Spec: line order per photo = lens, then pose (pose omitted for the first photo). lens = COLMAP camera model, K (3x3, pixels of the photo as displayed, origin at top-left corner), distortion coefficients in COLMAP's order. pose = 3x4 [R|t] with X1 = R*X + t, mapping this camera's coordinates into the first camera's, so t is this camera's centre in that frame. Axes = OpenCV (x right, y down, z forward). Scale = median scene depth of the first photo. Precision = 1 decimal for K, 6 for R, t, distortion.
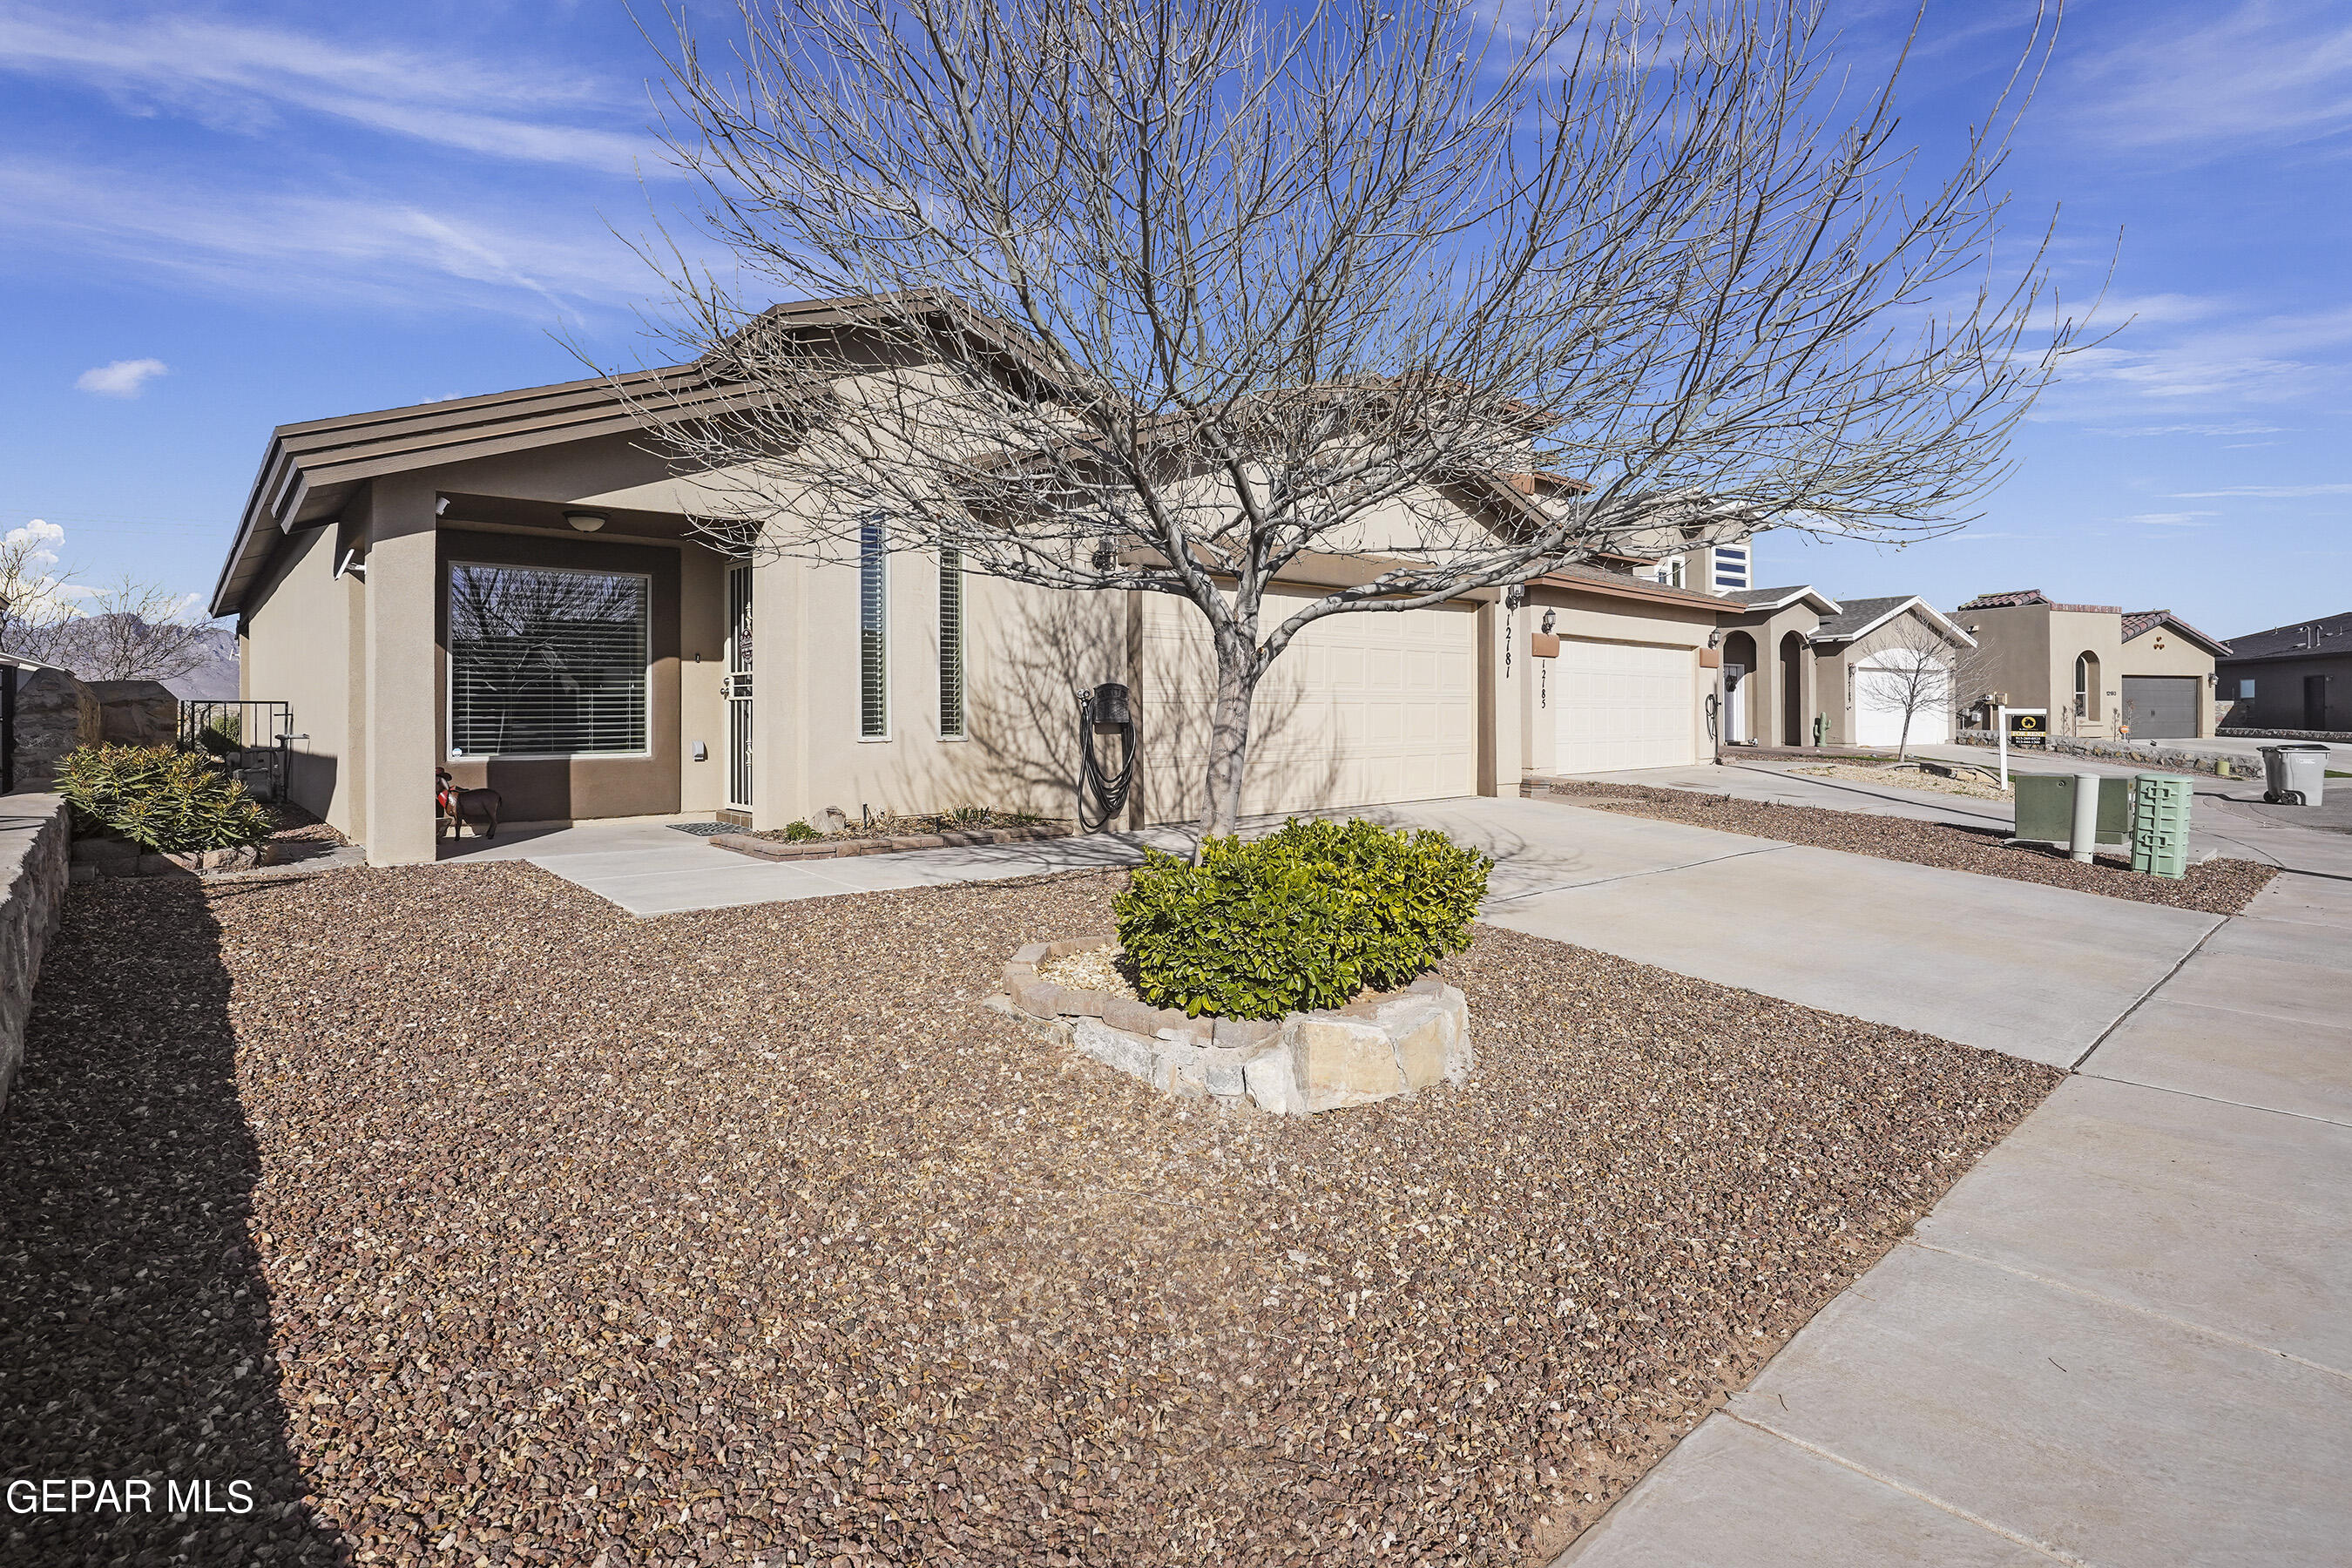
lens RADIAL K [[1163.8, 0, 1176.4], [0, 1163.8, 709.4], [0, 0, 1]] dist [-0.075295, 0.027395]
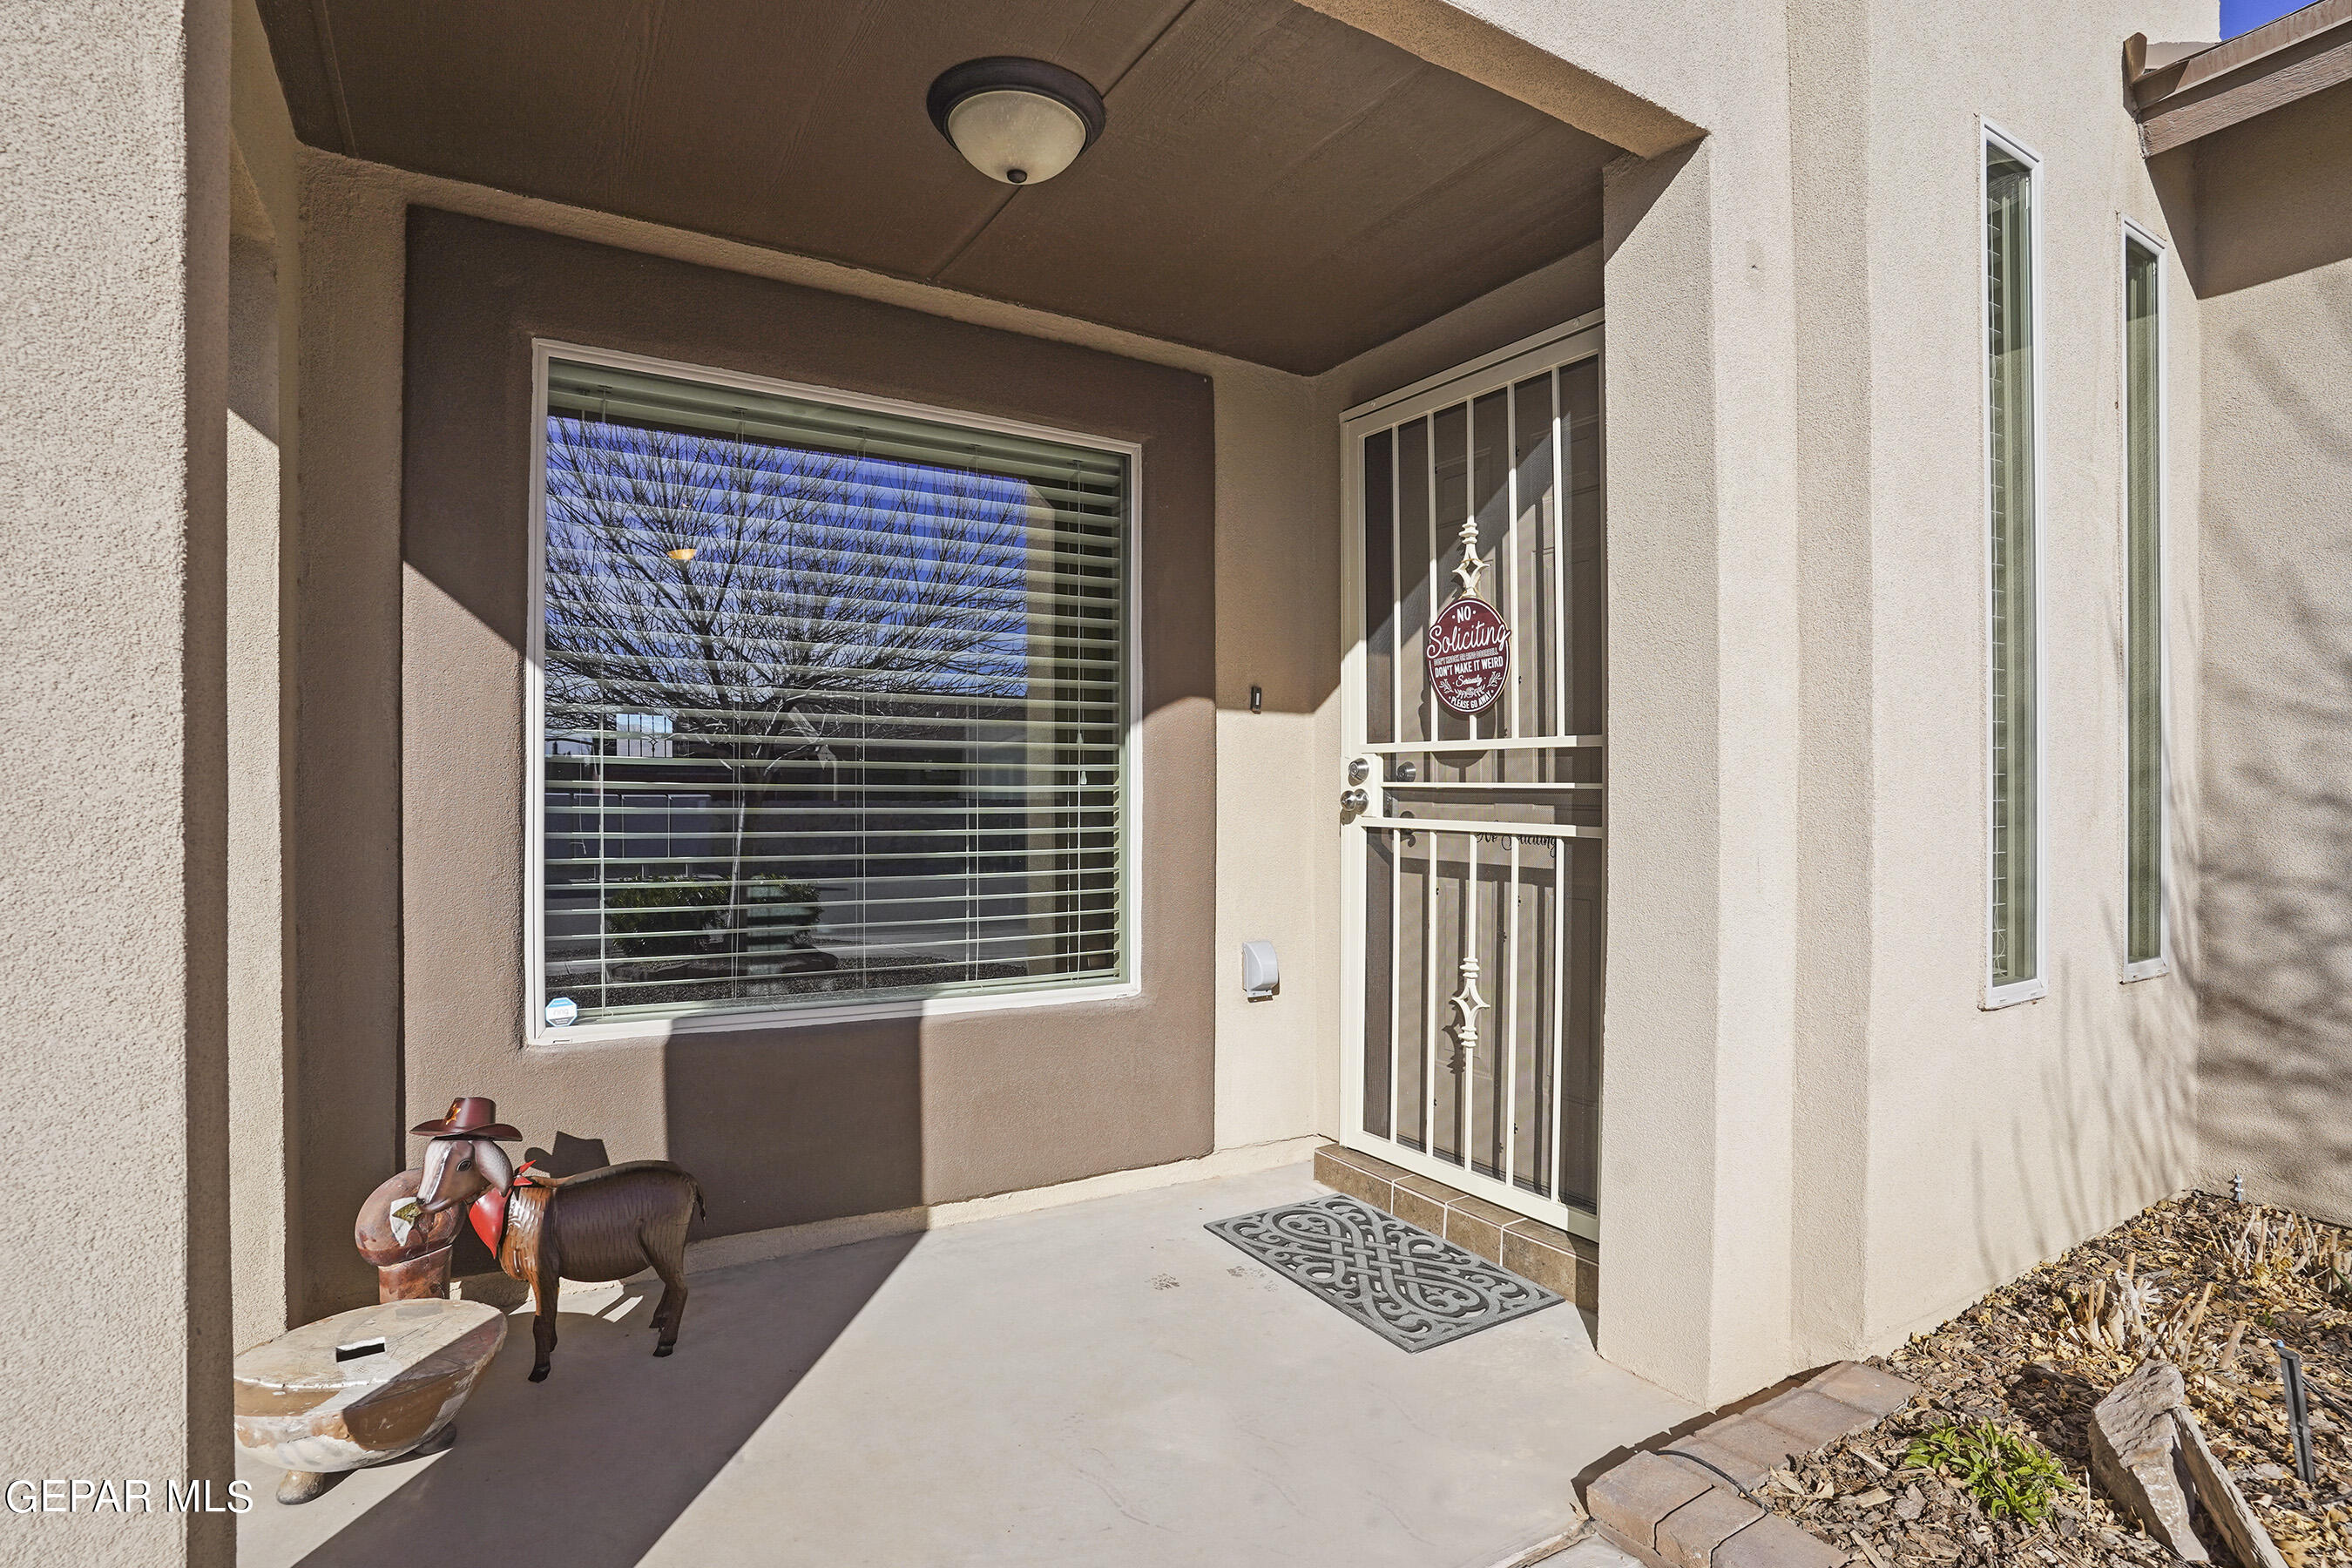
lens RADIAL K [[1163.8, 0, 1182.0], [0, 1163.8, 780.1], [0, 0, 1]] dist [-0.075295, 0.027395]
pose [[0.982885, 0.015472, -0.183568, -0.381154], [-0.015574, 0.999878, 0.000882, -0.021270], [0.183560, 0.001992, 0.983007, 0.664311]]
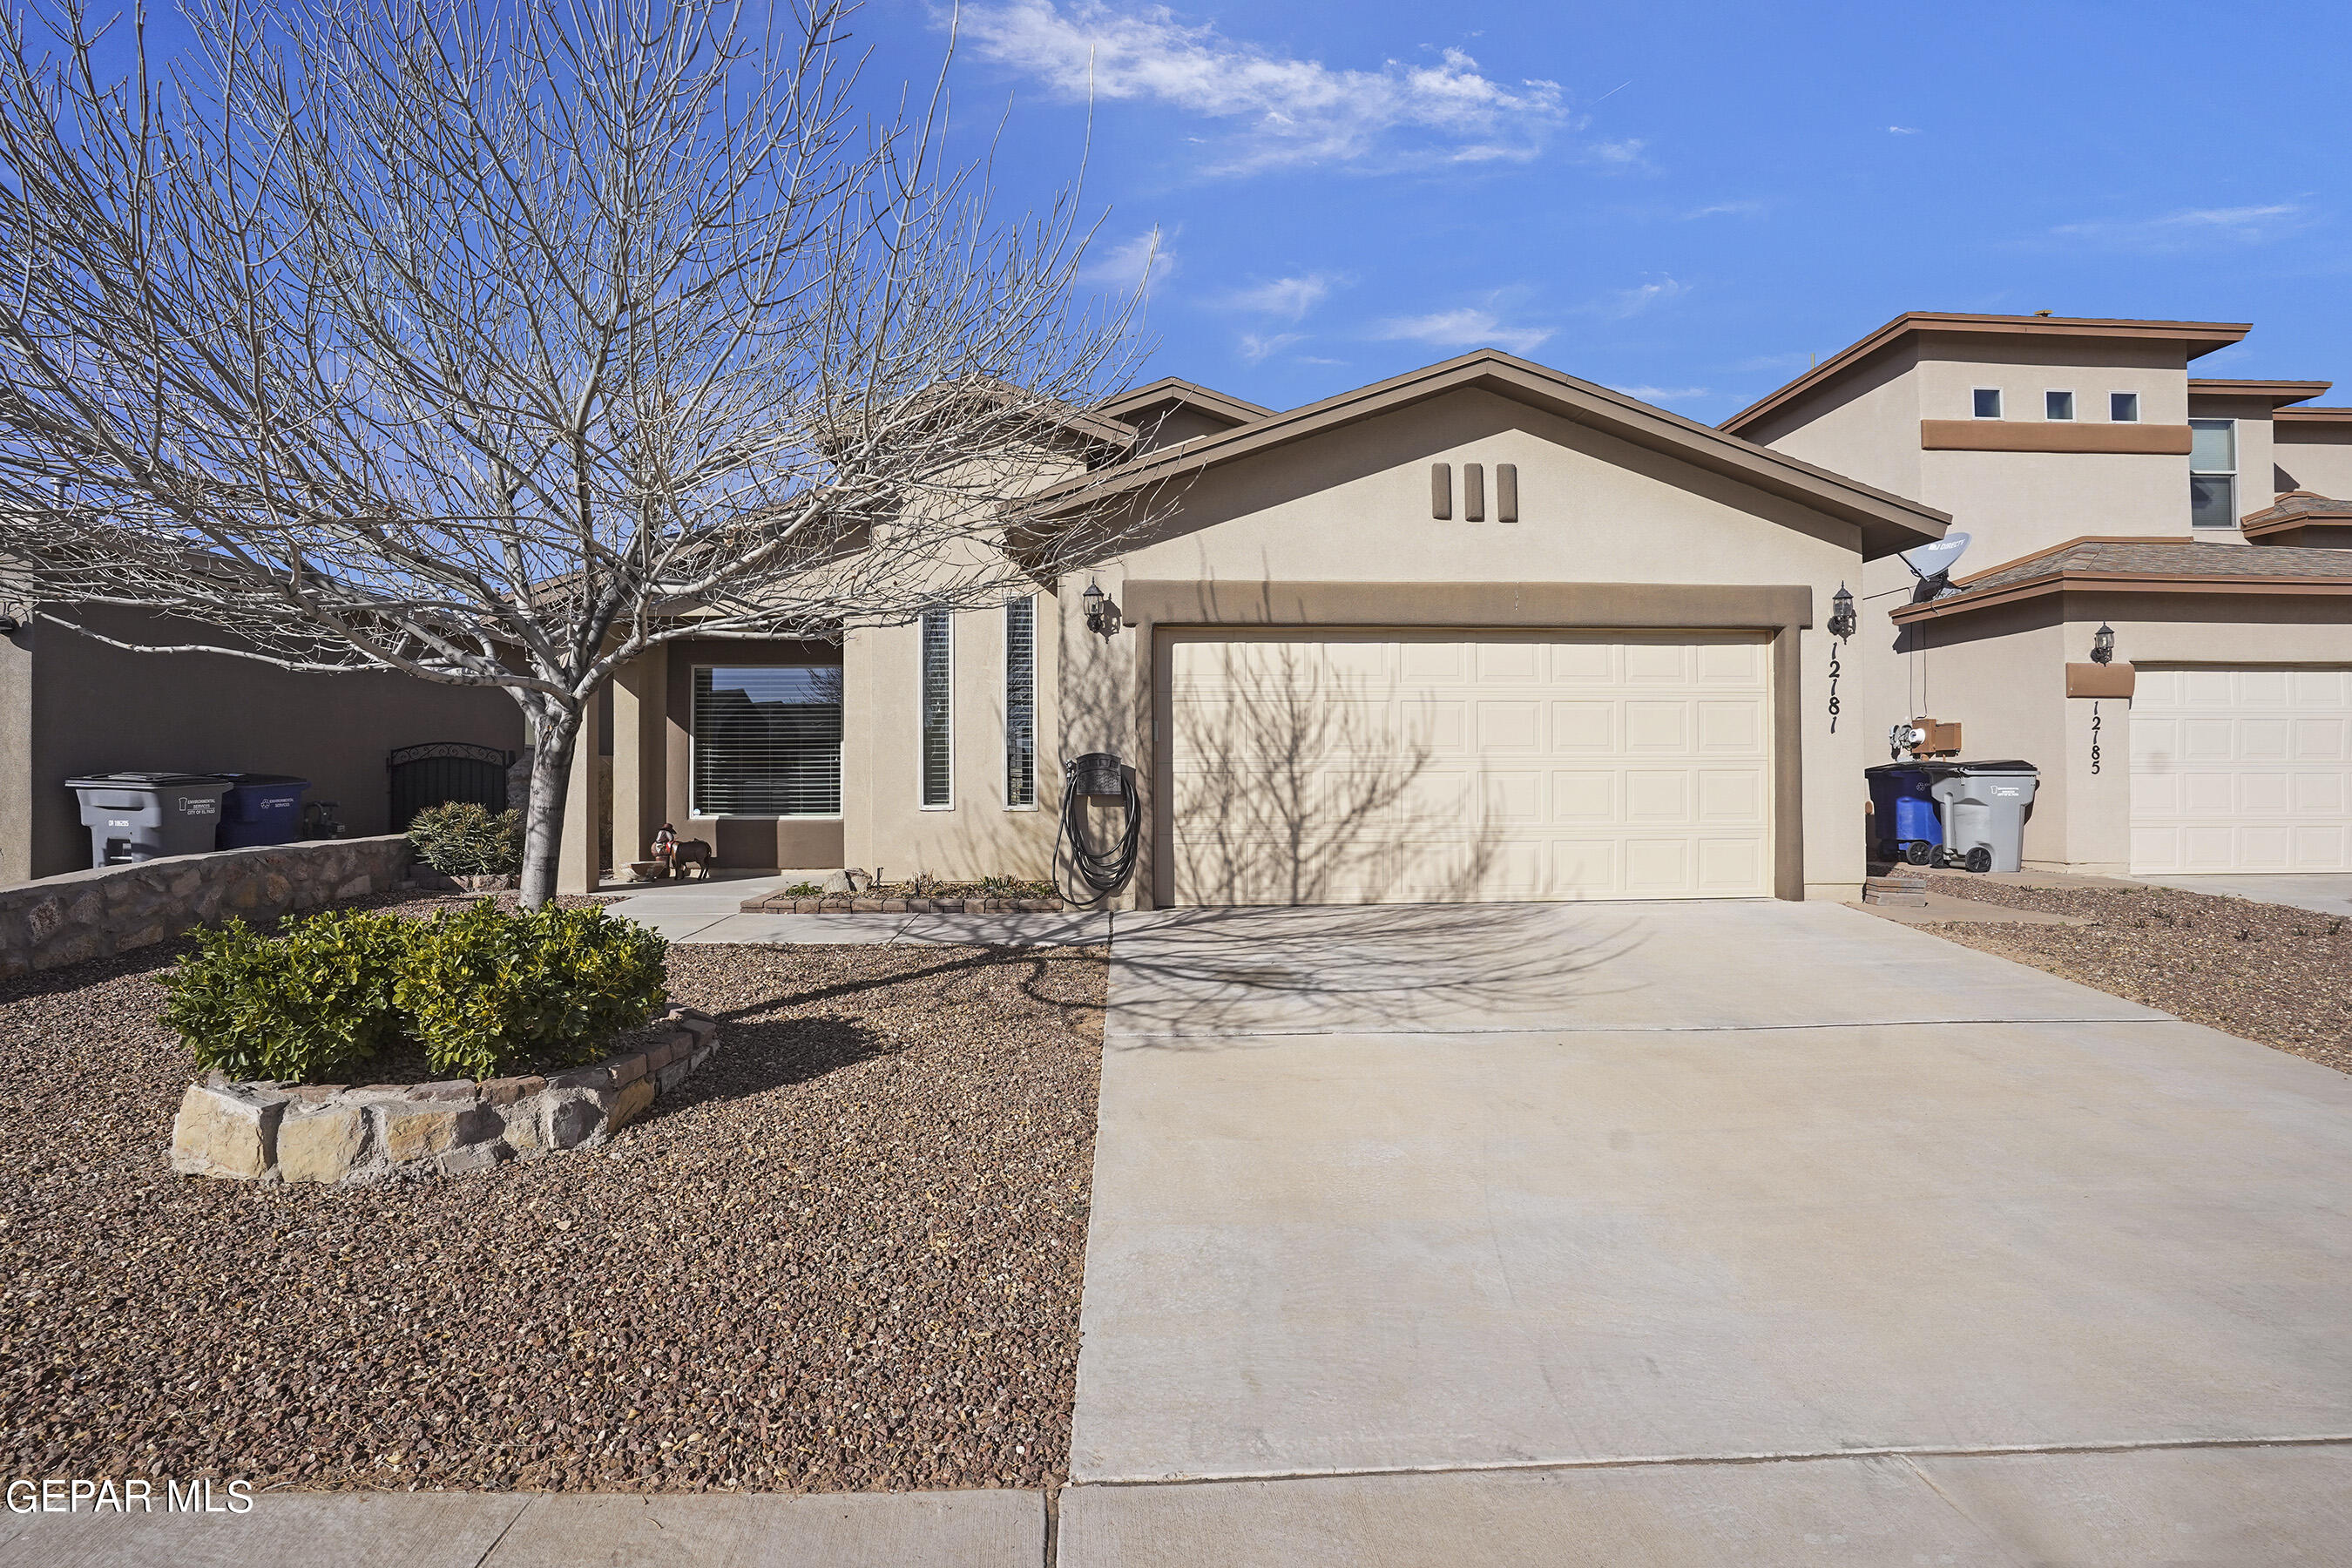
lens RADIAL K [[1163.8, 0, 1197.5], [0, 1163.8, 748.3], [0, 0, 1]] dist [-0.075295, 0.027395]
pose [[0.785485, -0.014833, -0.618703, 0.555127], [0.001895, 0.999766, -0.021562, -0.004567], [0.618878, 0.015764, 0.785329, 0.290961]]
